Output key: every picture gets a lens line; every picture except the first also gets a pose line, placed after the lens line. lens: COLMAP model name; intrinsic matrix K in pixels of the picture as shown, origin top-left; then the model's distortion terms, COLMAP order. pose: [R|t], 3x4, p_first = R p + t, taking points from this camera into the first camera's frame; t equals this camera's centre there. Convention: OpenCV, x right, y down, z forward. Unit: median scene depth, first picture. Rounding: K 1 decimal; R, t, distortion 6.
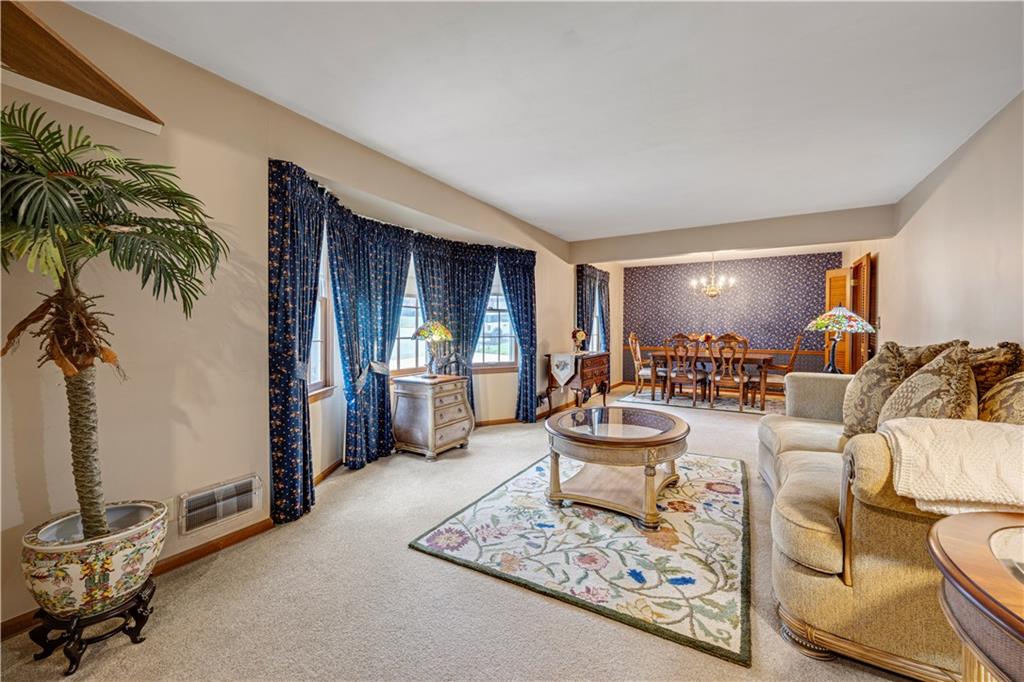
lens RADIAL K [[410.8, 0, 505.3], [0, 410.8, 335.6], [0, 0, 1]] dist [0.001556, -0.000821]
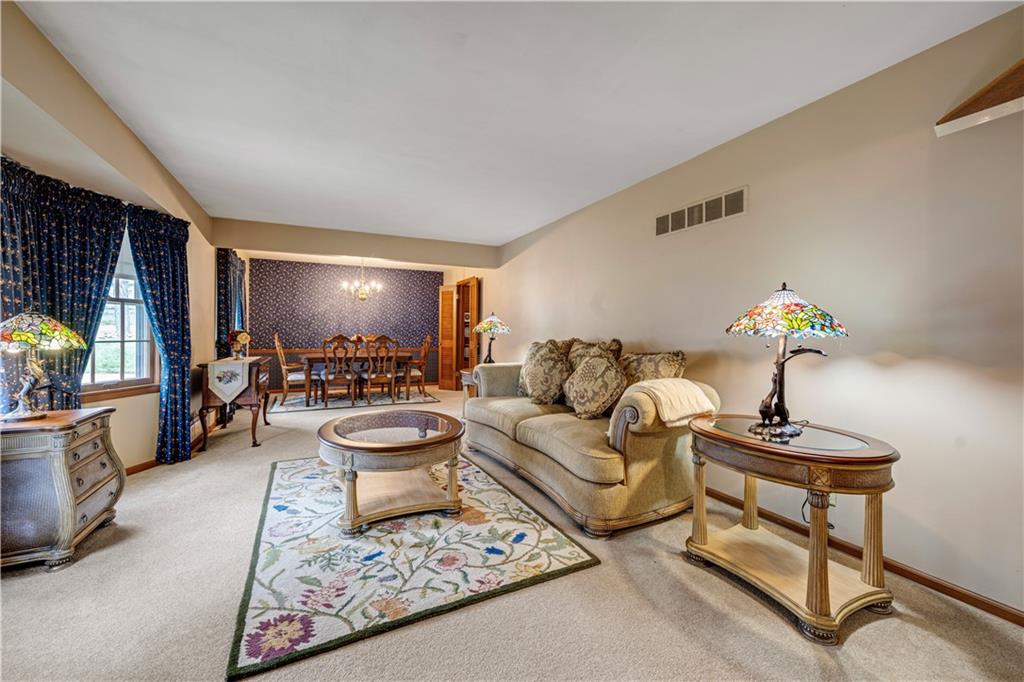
lens RADIAL K [[410.8, 0, 512.0], [0, 410.8, 336.2], [0, 0, 1]] dist [0.001556, -0.000821]
pose [[0.541358, -0.008321, 0.840751, -0.391788], [0.008080, 0.999956, 0.004694, -0.006314], [-0.840753, 0.004252, 0.541402, 0.227264]]
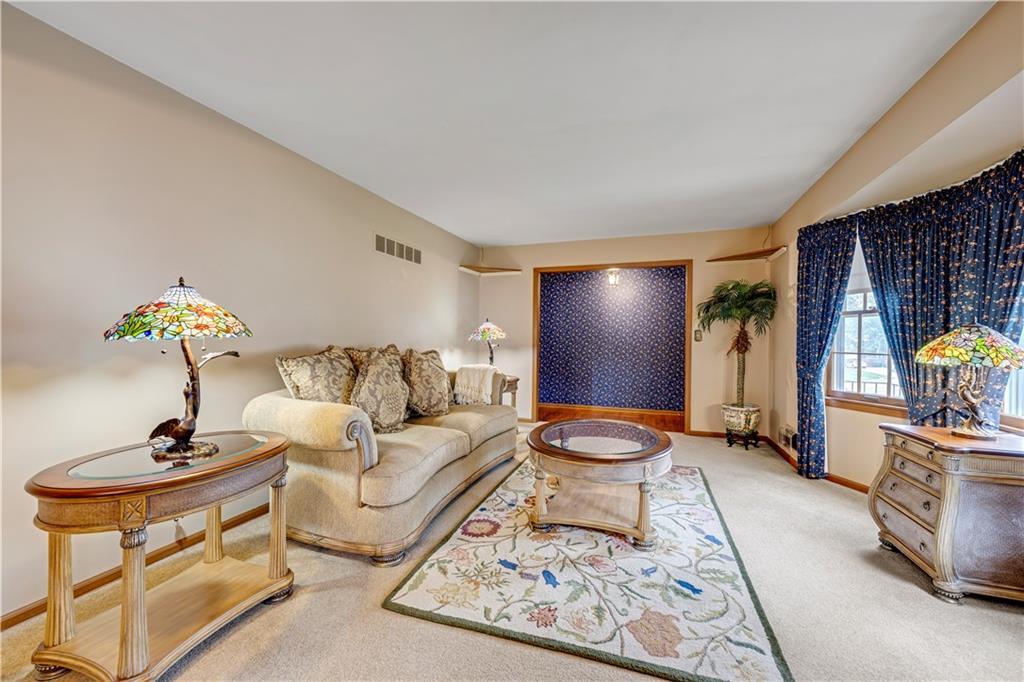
lens RADIAL K [[410.8, 0, 513.9], [0, 410.8, 342.7], [0, 0, 1]] dist [0.001556, -0.000821]
pose [[-0.976542, -0.006880, -0.215218, 0.660083], [-0.011338, 0.999746, 0.019486, -0.021656], [0.215029, 0.021469, -0.976372, 1.861971]]
